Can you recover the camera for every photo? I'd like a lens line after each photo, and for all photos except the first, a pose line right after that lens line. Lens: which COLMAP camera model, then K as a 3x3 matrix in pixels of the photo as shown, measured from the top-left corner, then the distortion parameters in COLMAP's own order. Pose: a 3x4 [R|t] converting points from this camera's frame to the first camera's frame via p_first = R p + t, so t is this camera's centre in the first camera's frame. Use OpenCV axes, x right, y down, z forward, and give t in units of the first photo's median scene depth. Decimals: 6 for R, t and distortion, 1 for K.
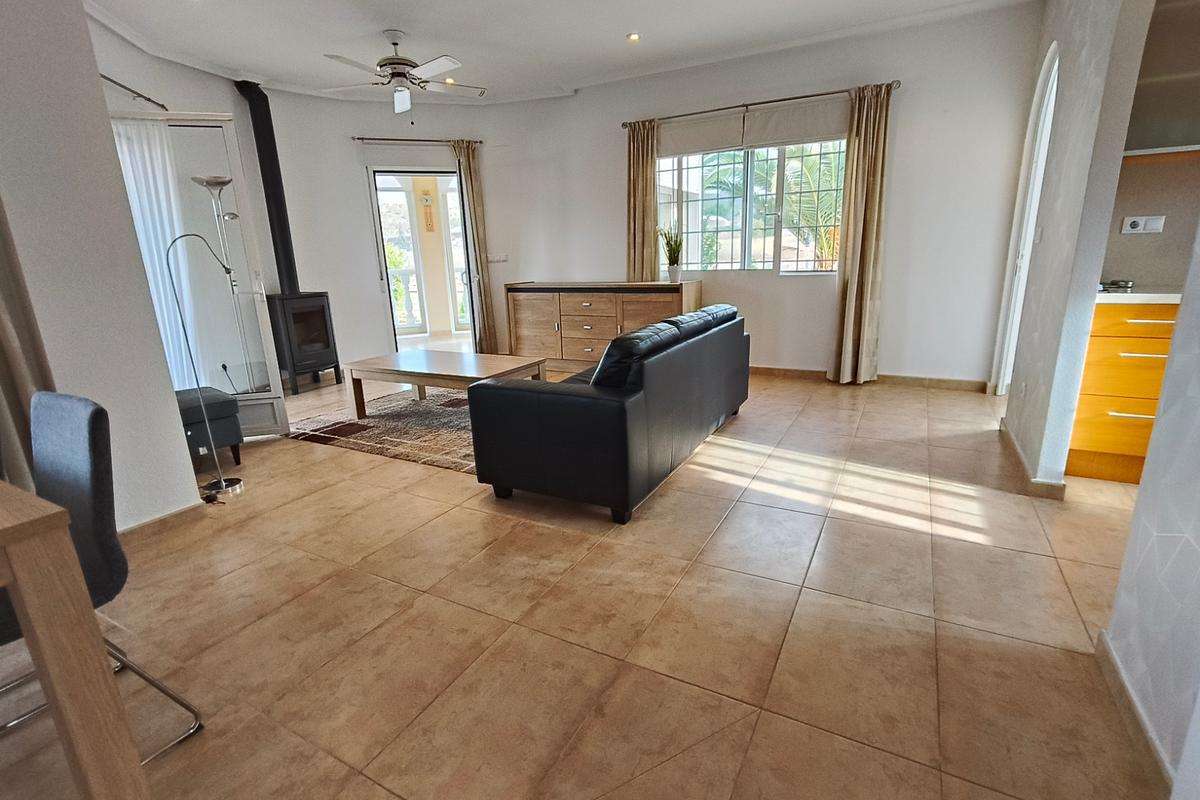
lens RADIAL K [[559.8, 0, 606.2], [0, 559.8, 397.2], [0, 0, 1]] dist [0.001441, 0.000284]
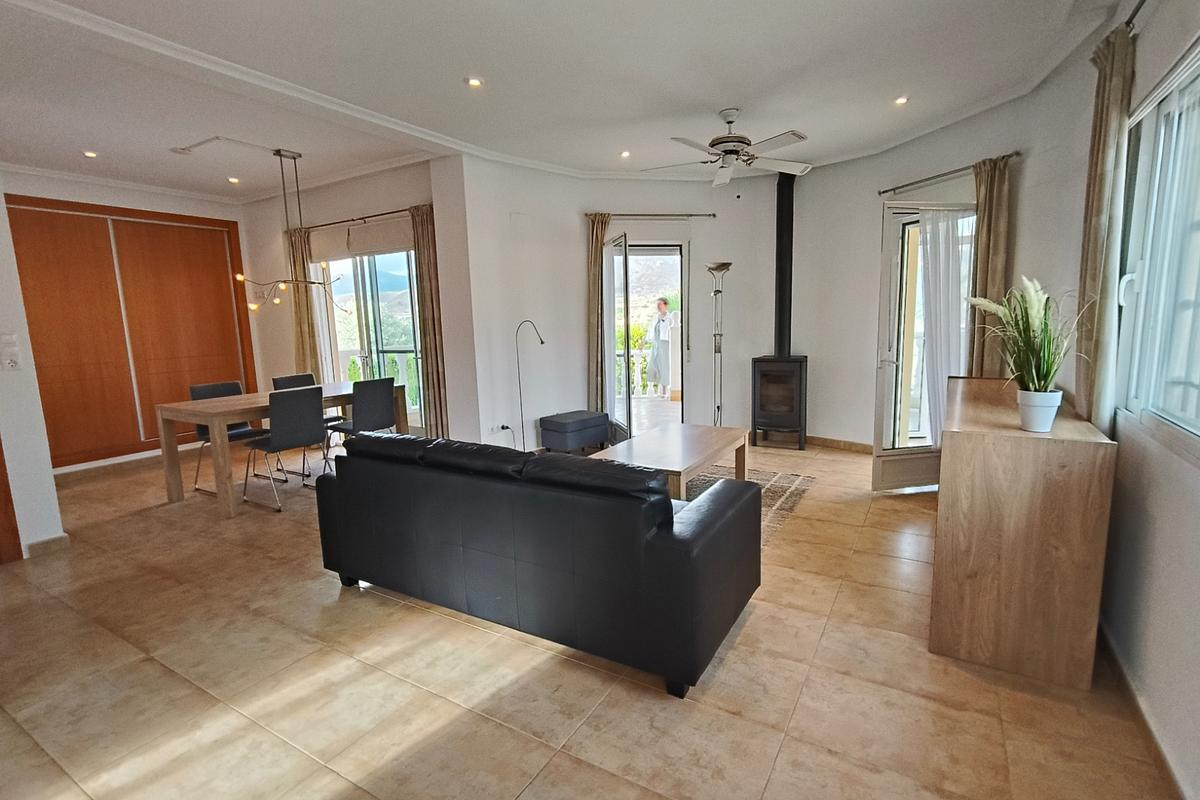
lens RADIAL K [[559.8, 0, 606.2], [0, 559.8, 397.2], [0, 0, 1]] dist [0.001441, 0.000284]
pose [[-0.034499, 0.177835, -0.983455, 0.619130], [-0.221373, 0.958237, 0.181041, -0.273386], [0.974579, 0.223956, 0.006310, 0.811242]]
